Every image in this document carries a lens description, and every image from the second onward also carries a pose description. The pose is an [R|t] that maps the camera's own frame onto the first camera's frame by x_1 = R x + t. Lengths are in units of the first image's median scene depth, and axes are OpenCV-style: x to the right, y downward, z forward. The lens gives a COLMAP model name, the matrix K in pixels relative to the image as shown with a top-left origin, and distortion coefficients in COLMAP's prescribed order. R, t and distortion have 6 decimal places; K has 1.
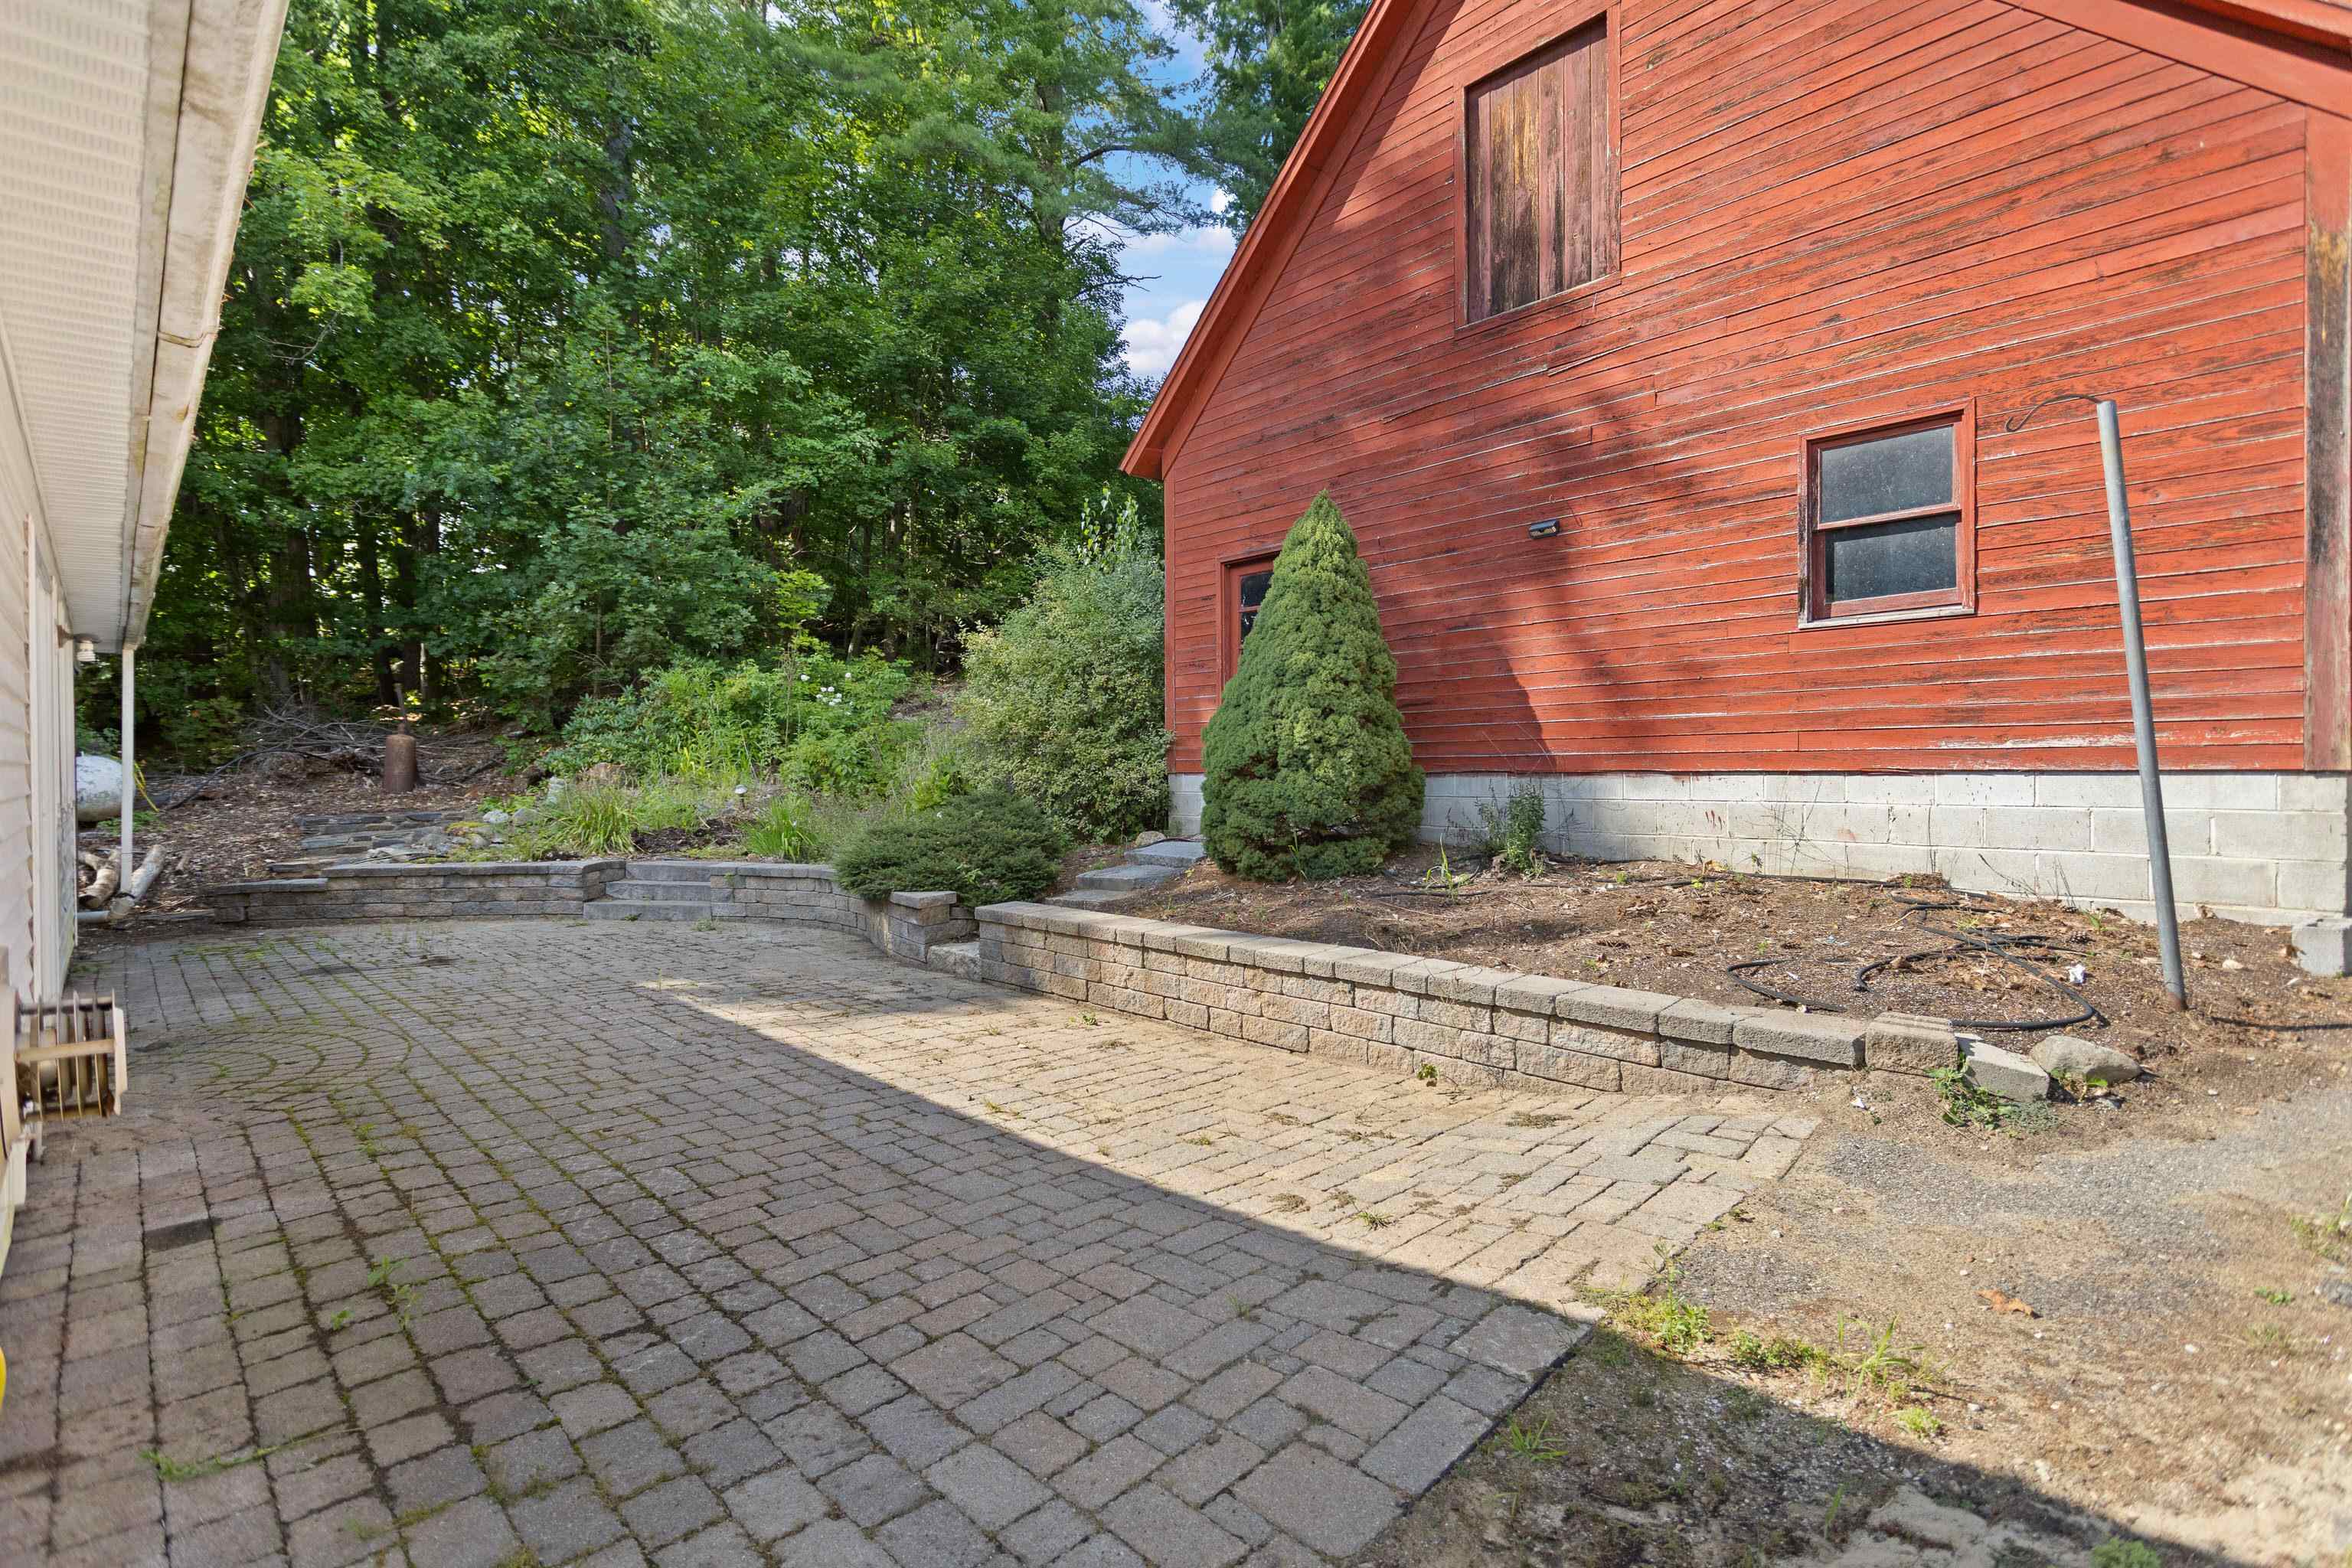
lens RADIAL K [[1118.7, 0, 1186.1], [0, 1118.7, 775.5], [0, 0, 1]] dist [-0.001537, 0.001411]
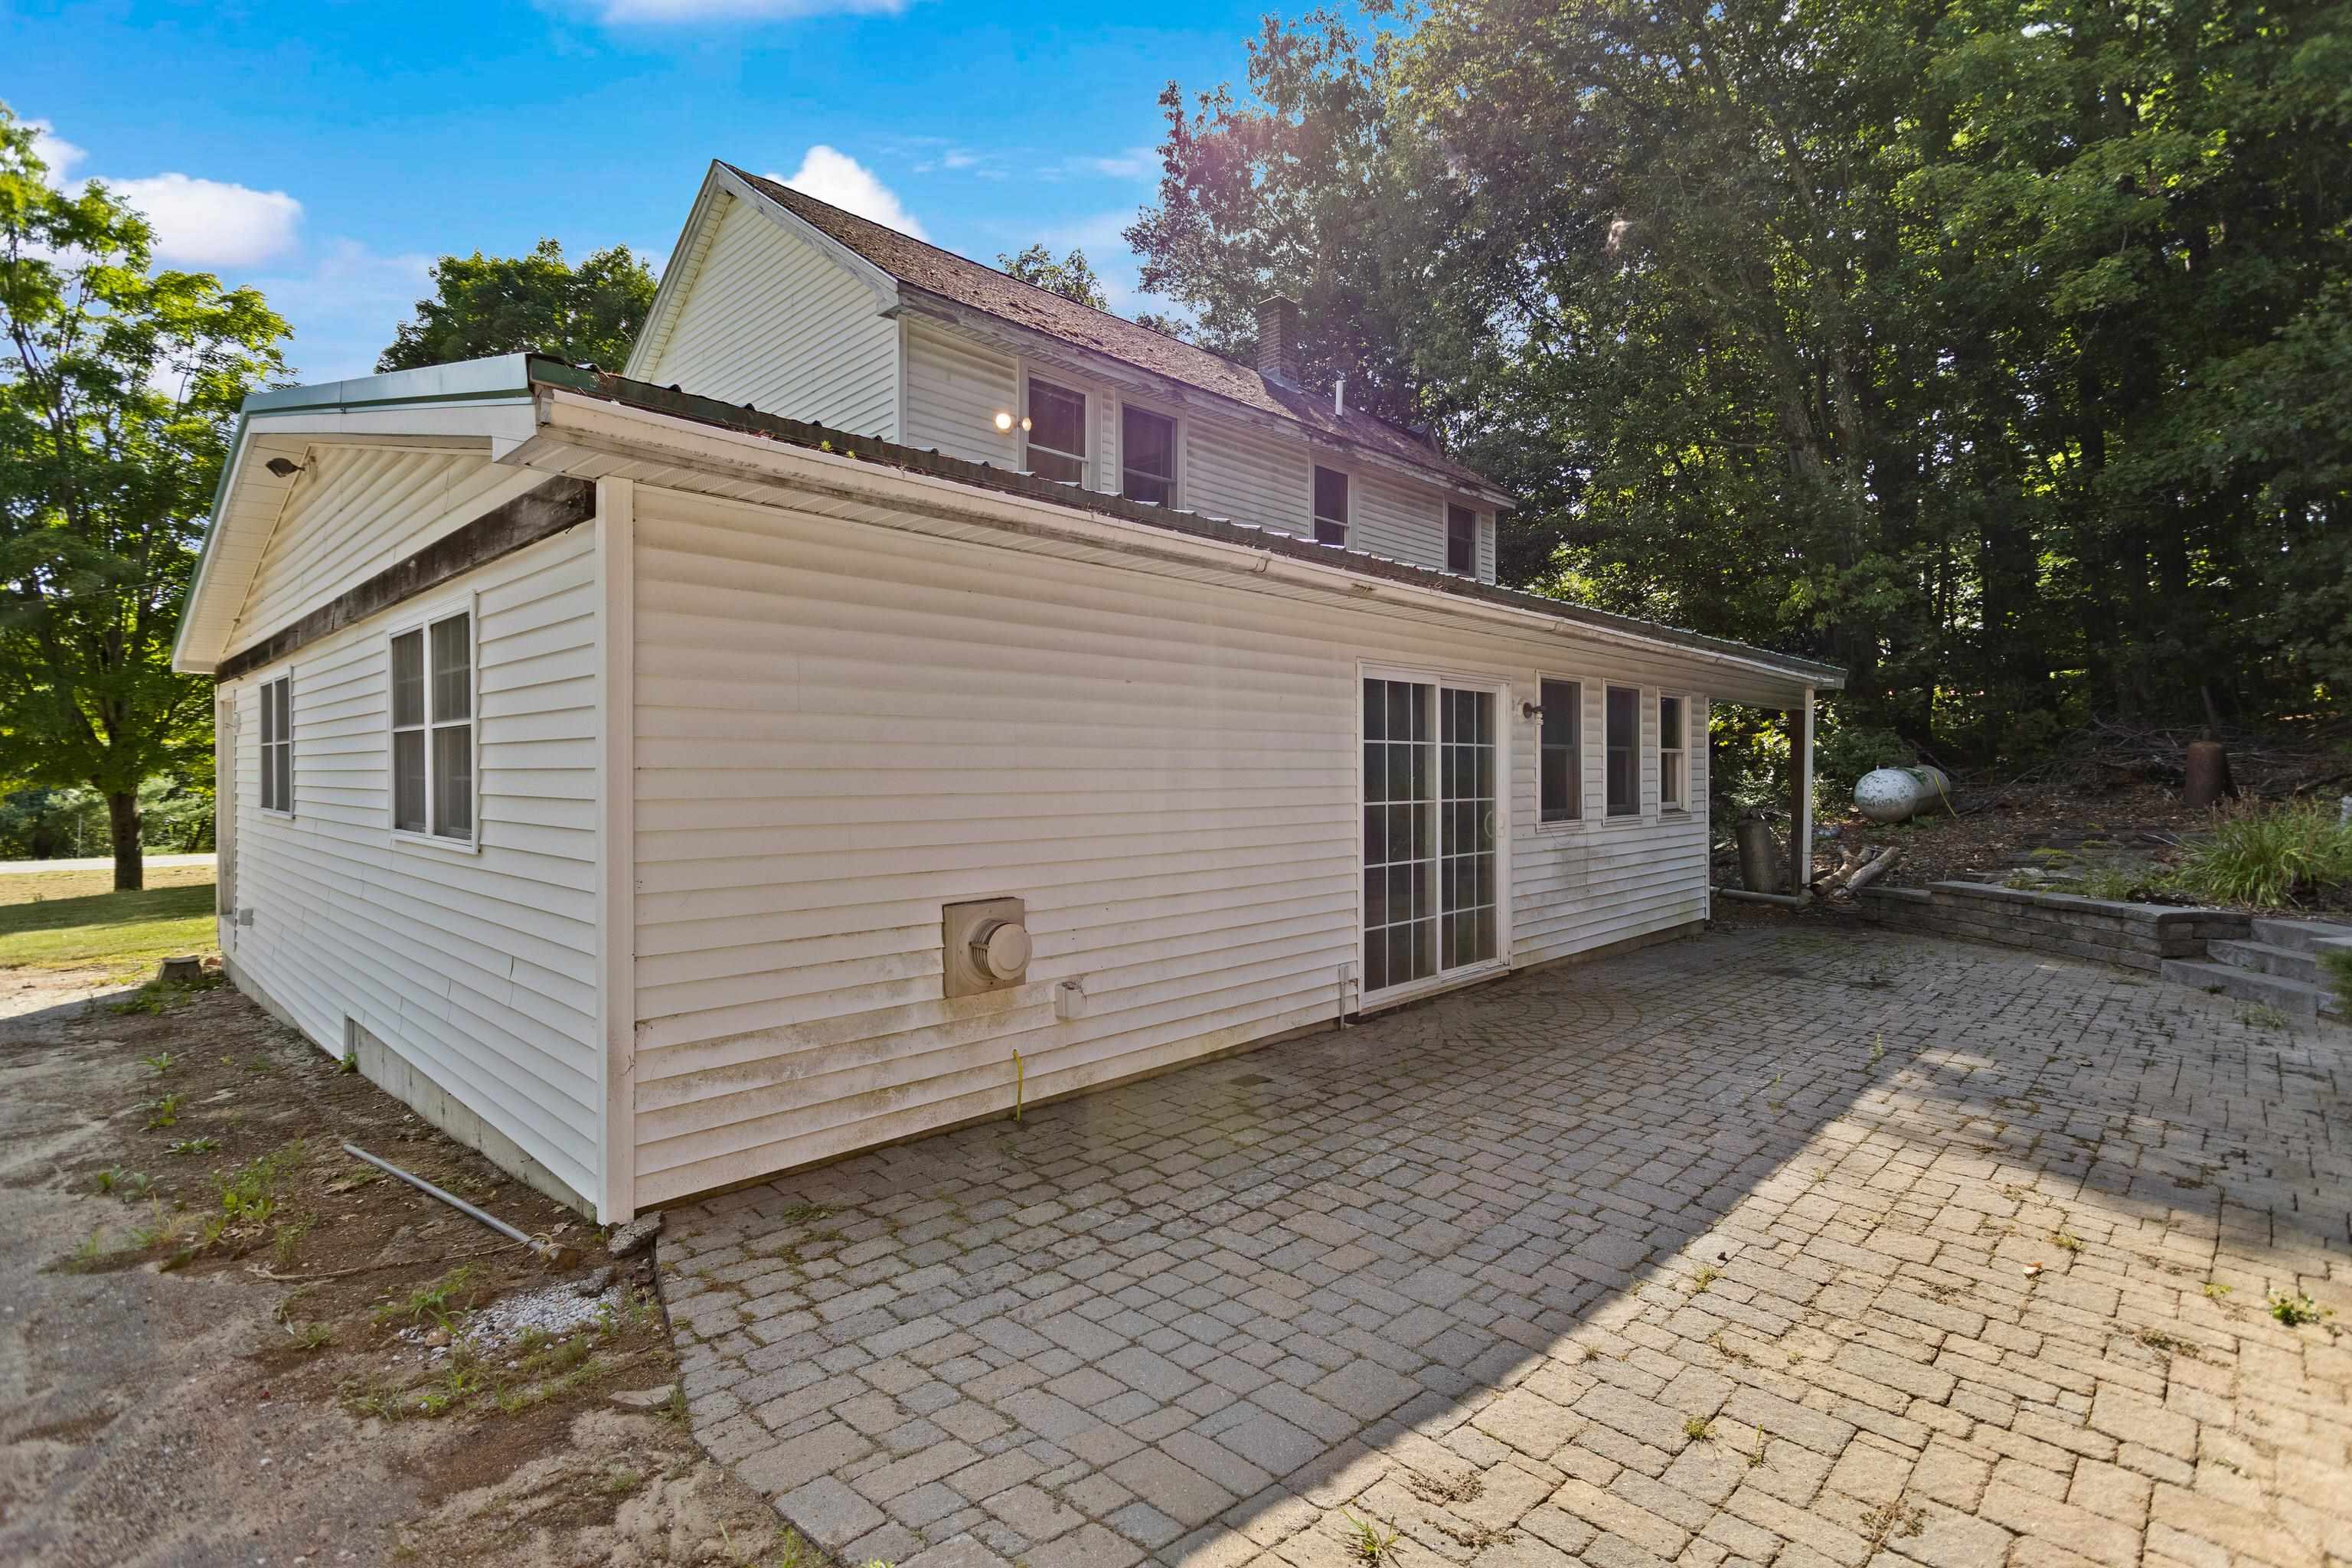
lens RADIAL K [[1118.7, 0, 1186.1], [0, 1118.7, 775.5], [0, 0, 1]] dist [-0.001537, 0.001411]
pose [[0.022539, 0.013742, -0.999652, 0.658406], [-0.004302, 0.999898, 0.013649, -0.071850], [0.999737, 0.003993, 0.022595, 0.663333]]
